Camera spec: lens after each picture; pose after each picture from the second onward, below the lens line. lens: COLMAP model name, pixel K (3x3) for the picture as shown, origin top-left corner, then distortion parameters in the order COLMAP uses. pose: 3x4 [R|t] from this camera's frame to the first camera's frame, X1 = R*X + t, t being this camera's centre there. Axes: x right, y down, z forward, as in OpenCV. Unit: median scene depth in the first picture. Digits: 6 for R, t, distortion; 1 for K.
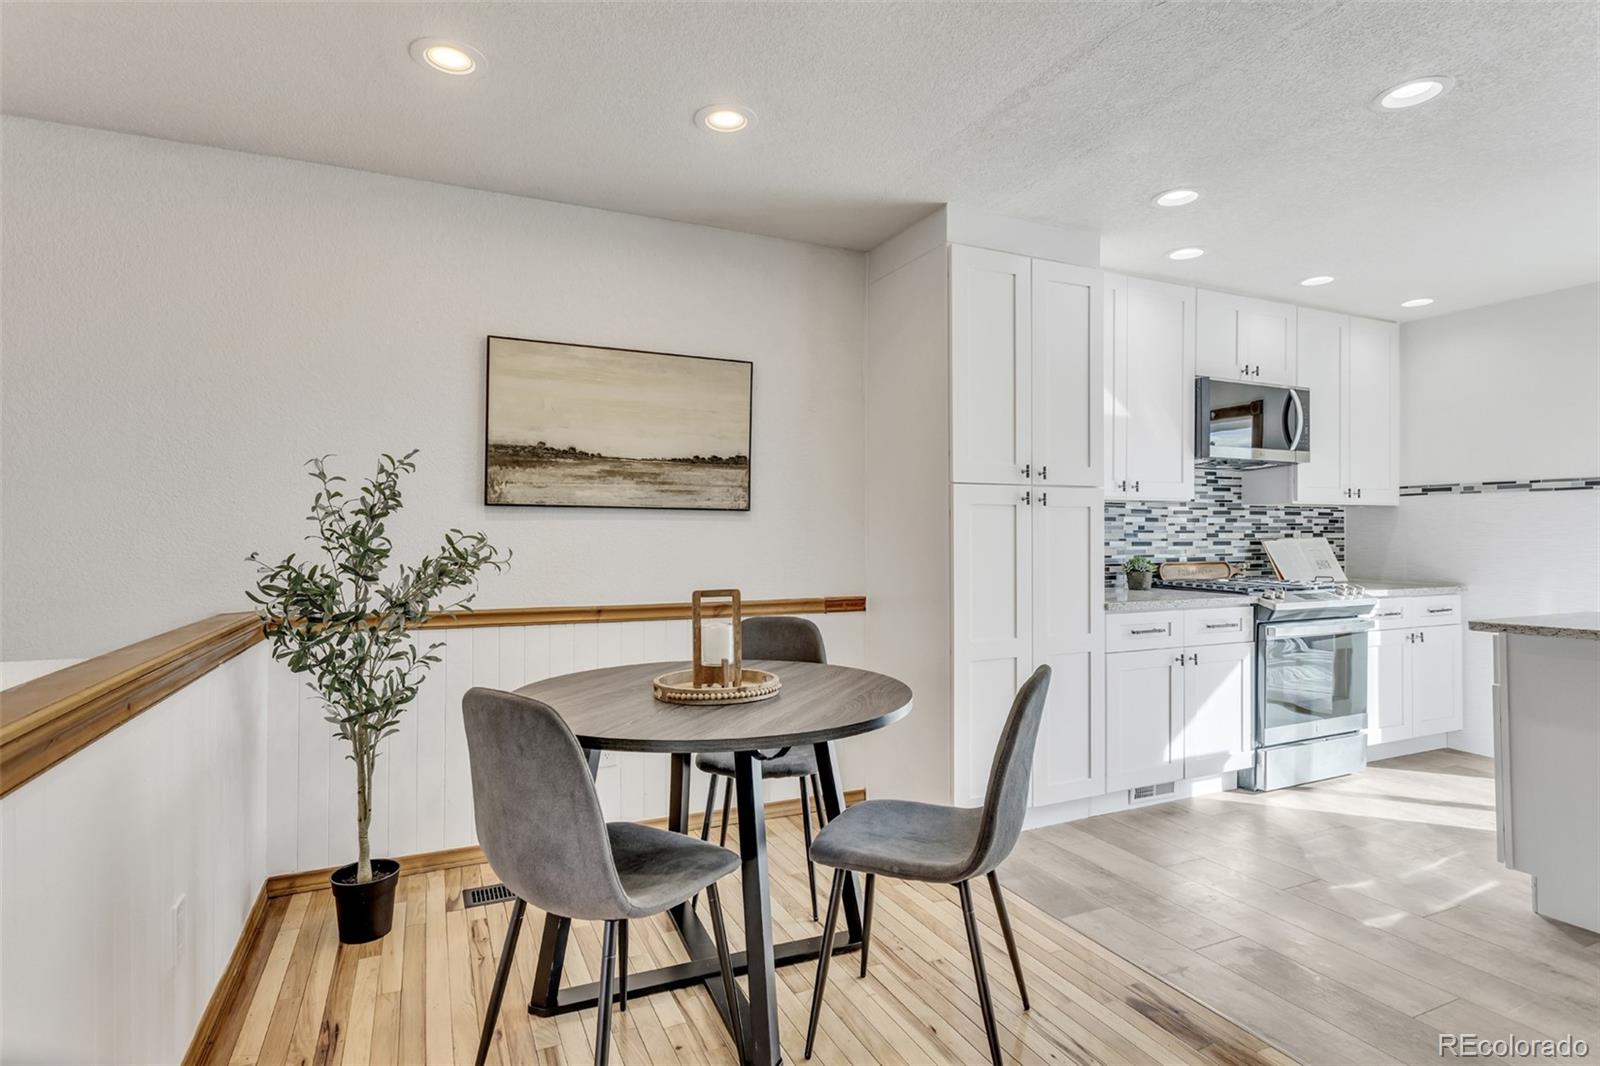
lens RADIAL K [[803.7, 0, 810.1], [0, 803.7, 529.2], [0, 0, 1]] dist [-0.001811, 0.003857]
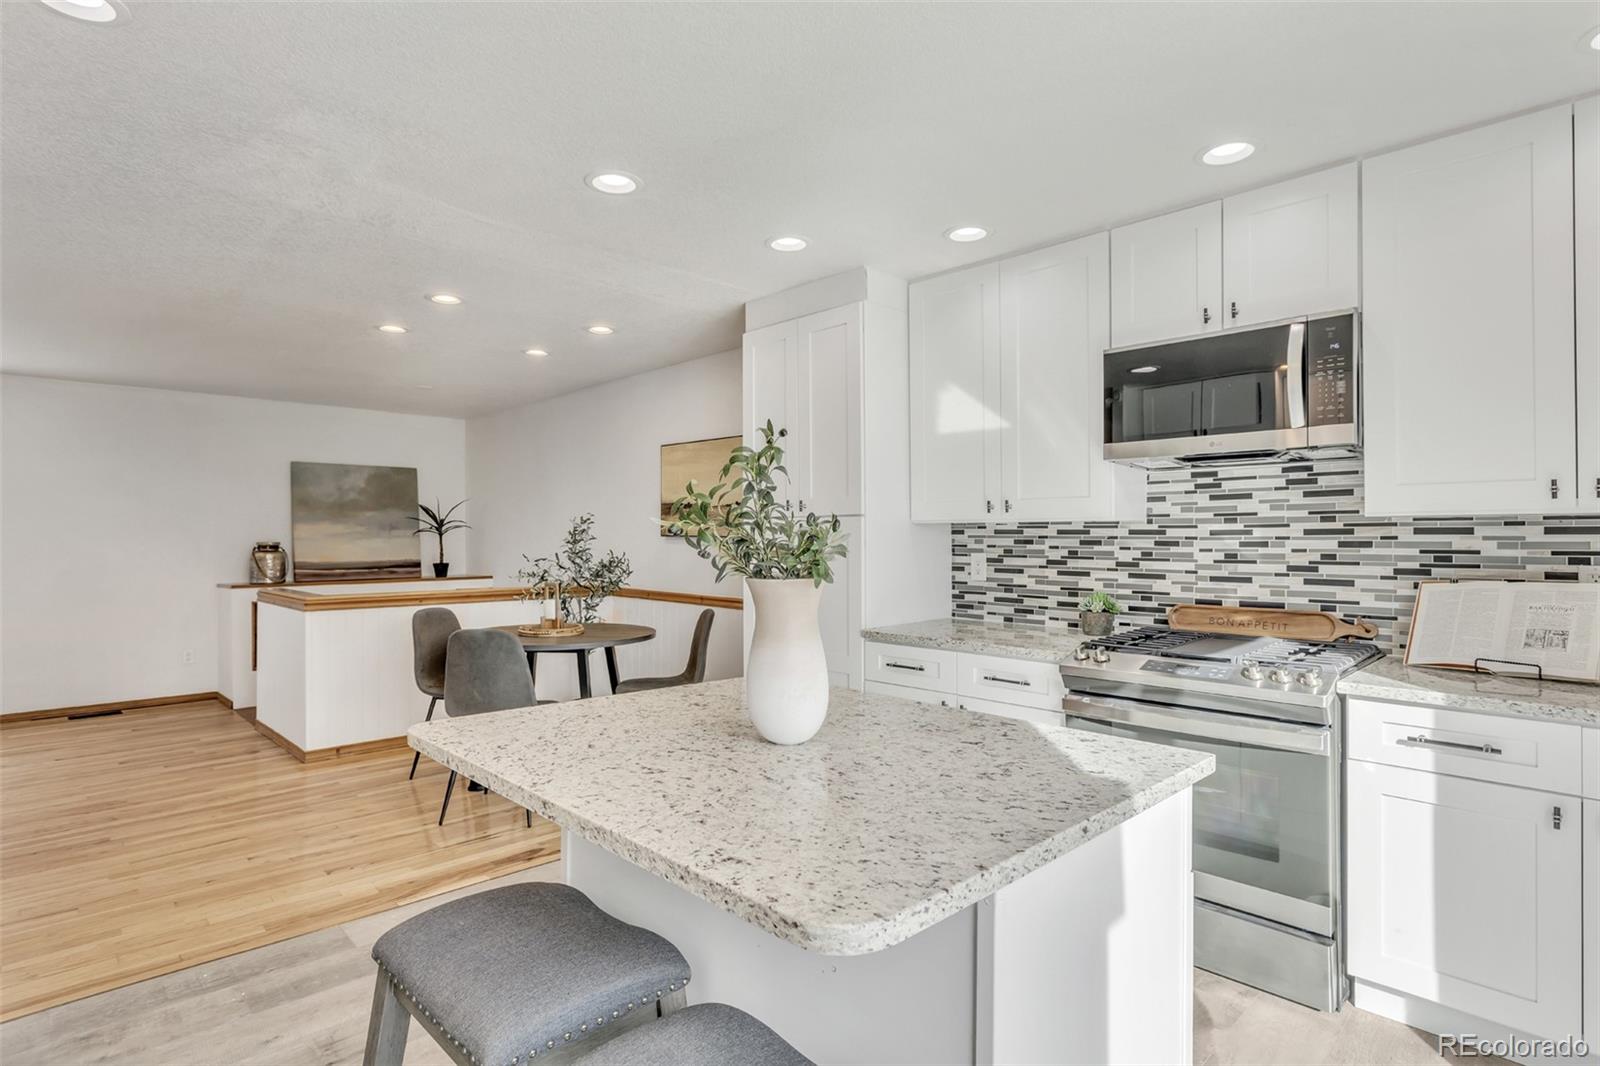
lens RADIAL K [[803.7, 0, 782.3], [0, 803.7, 537.5], [0, 0, 1]] dist [-0.001811, 0.003857]
pose [[0.339662, 0.001772, -0.940546, 1.097372], [0.003890, 0.999987, 0.003289, -0.023114], [0.940540, -0.004776, 0.339650, 0.480977]]
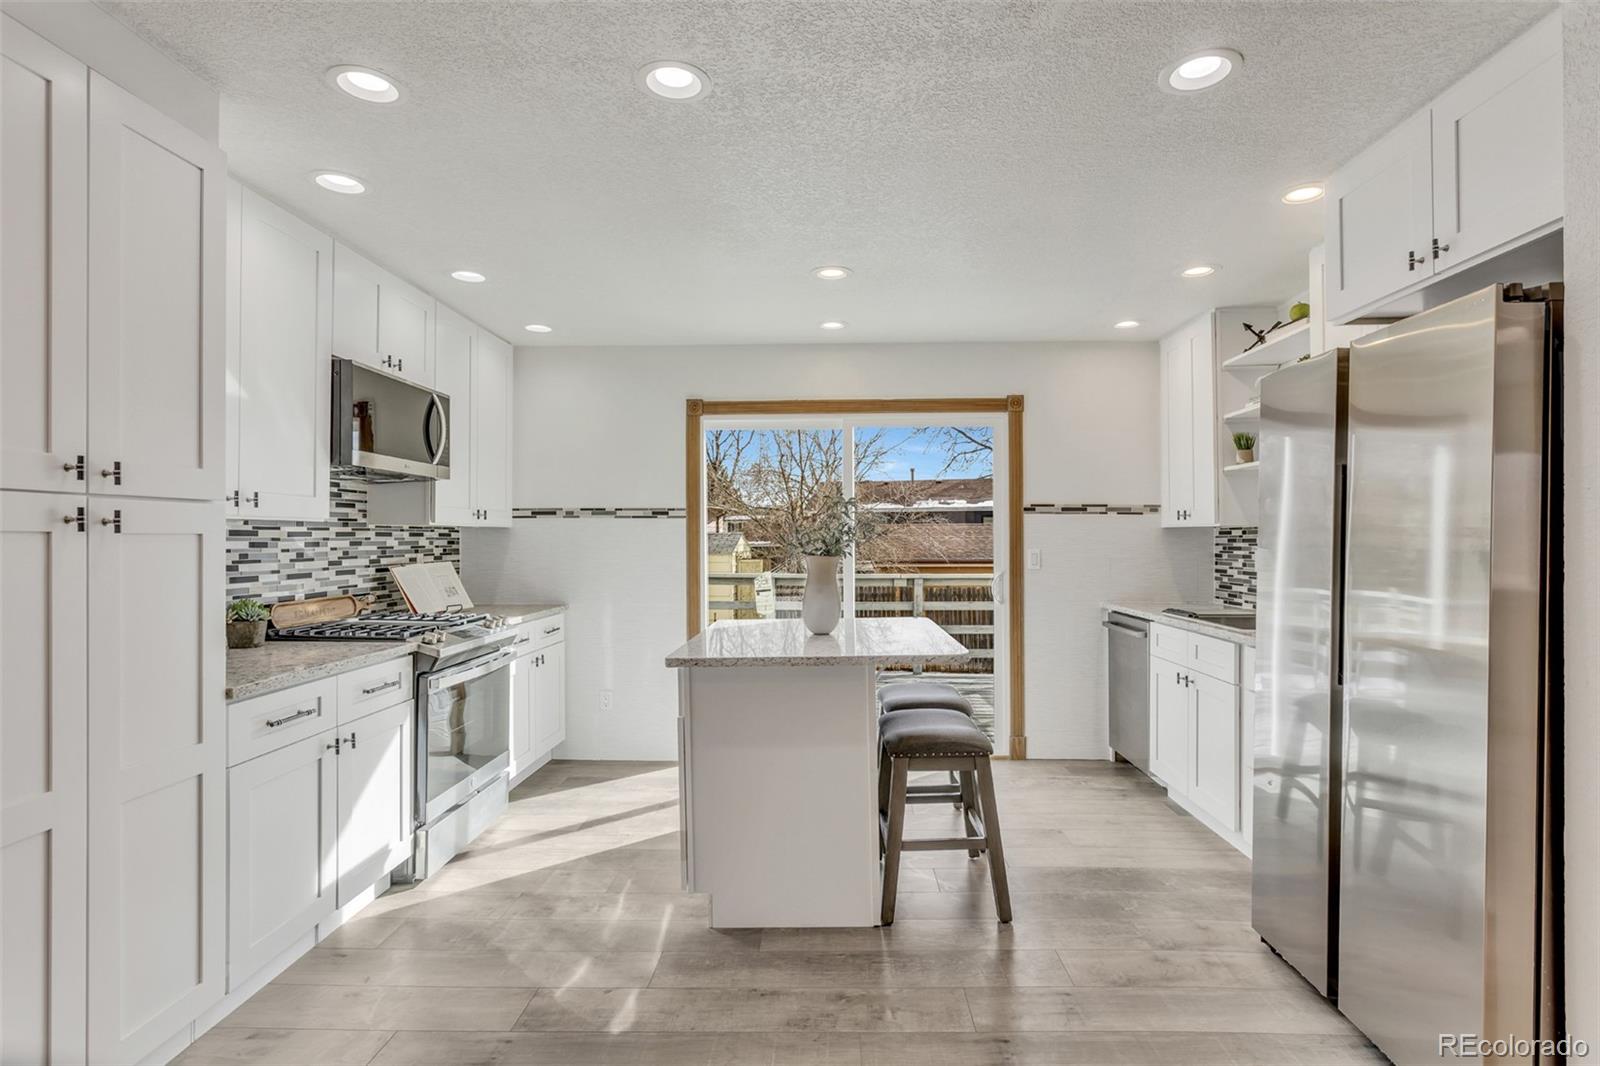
lens RADIAL K [[803.7, 0, 801.0], [0, 803.7, 541.0], [0, 0, 1]] dist [-0.001811, 0.003857]
pose [[0.462515, -0.002238, 0.886608, 0.015331], [-0.004584, 0.999977, 0.004915, -0.023288], [-0.886599, -0.006337, 0.462495, 0.266792]]
